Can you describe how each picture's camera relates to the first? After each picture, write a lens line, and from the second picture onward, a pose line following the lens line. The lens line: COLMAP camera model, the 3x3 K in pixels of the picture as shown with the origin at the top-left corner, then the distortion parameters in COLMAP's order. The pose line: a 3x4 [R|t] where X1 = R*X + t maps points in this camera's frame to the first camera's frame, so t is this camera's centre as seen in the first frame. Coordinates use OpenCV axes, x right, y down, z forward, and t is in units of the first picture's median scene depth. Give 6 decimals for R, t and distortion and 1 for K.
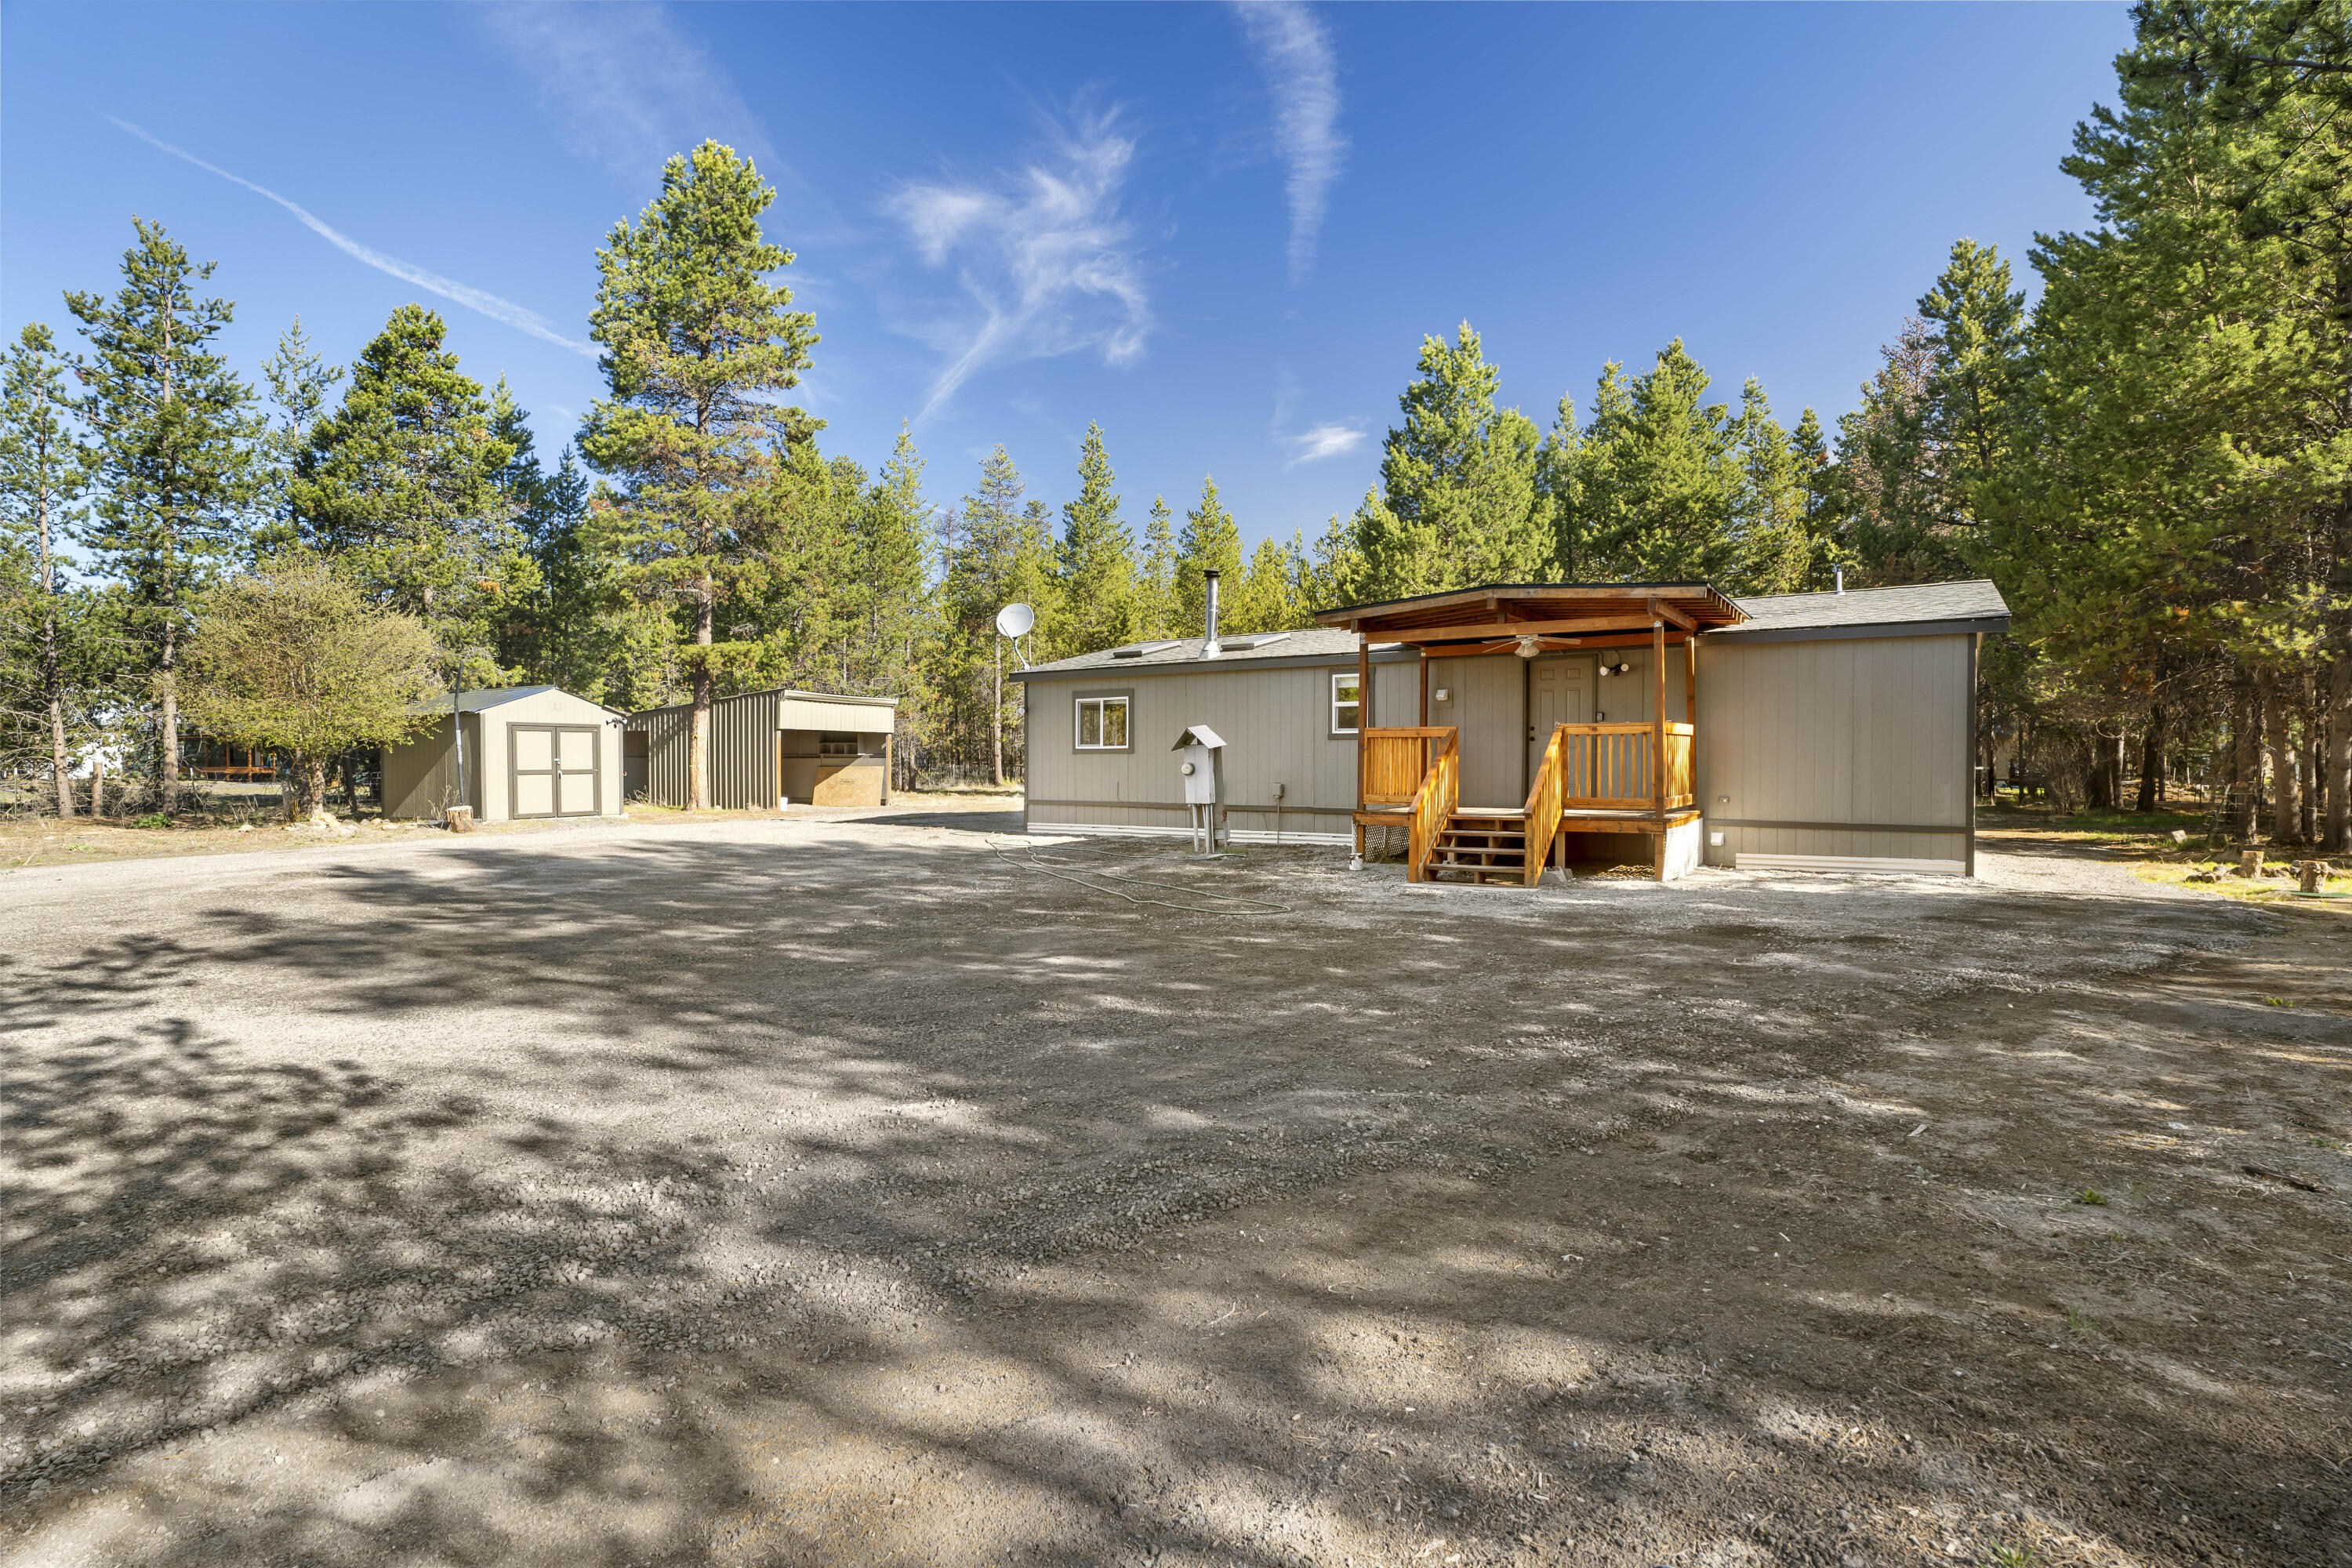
lens RADIAL K [[1060.1, 0, 1166.5], [0, 1060.1, 804.1], [0, 0, 1]] dist [-0.002017, 0.000612]
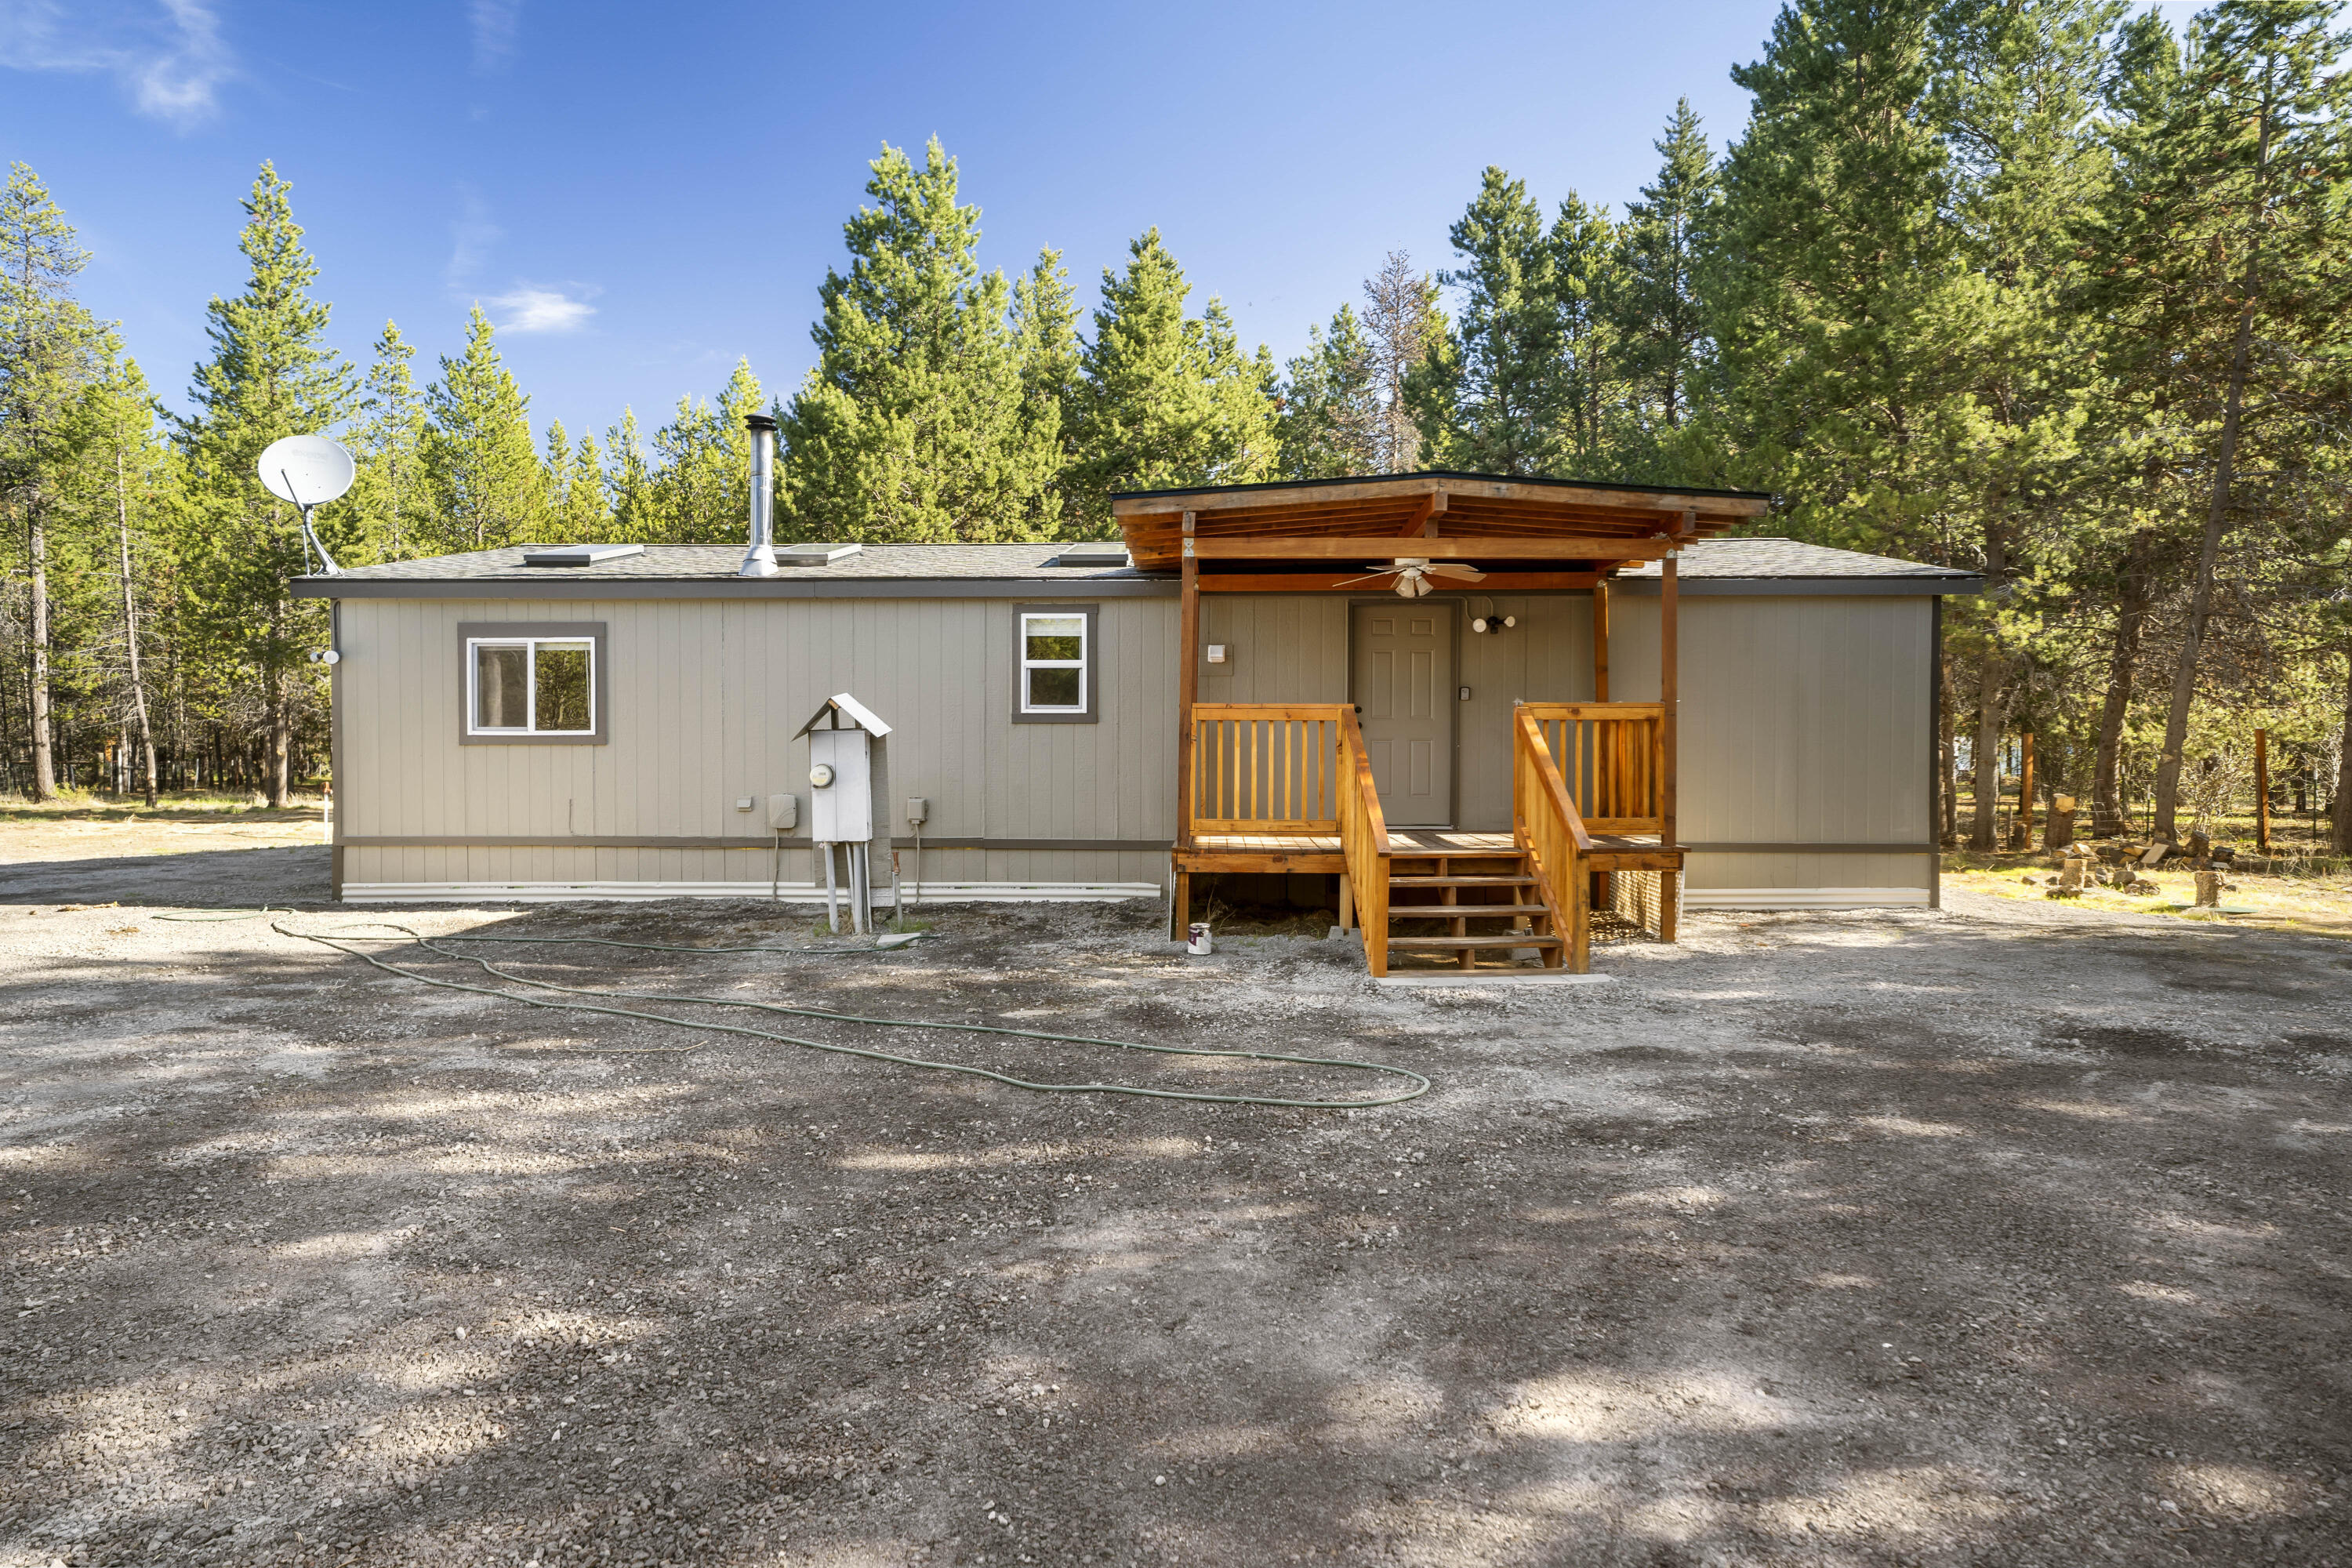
lens RADIAL K [[1394.6, 0, 1176.0], [0, 1394.6, 784.0], [0, 0, 1]] dist [0.027107, 0.002295]
pose [[0.855604, -0.011734, 0.517498, -0.088472], [0.021653, 0.999679, -0.013134, -0.007502], [-0.517178, 0.022443, 0.855584, 0.146753]]
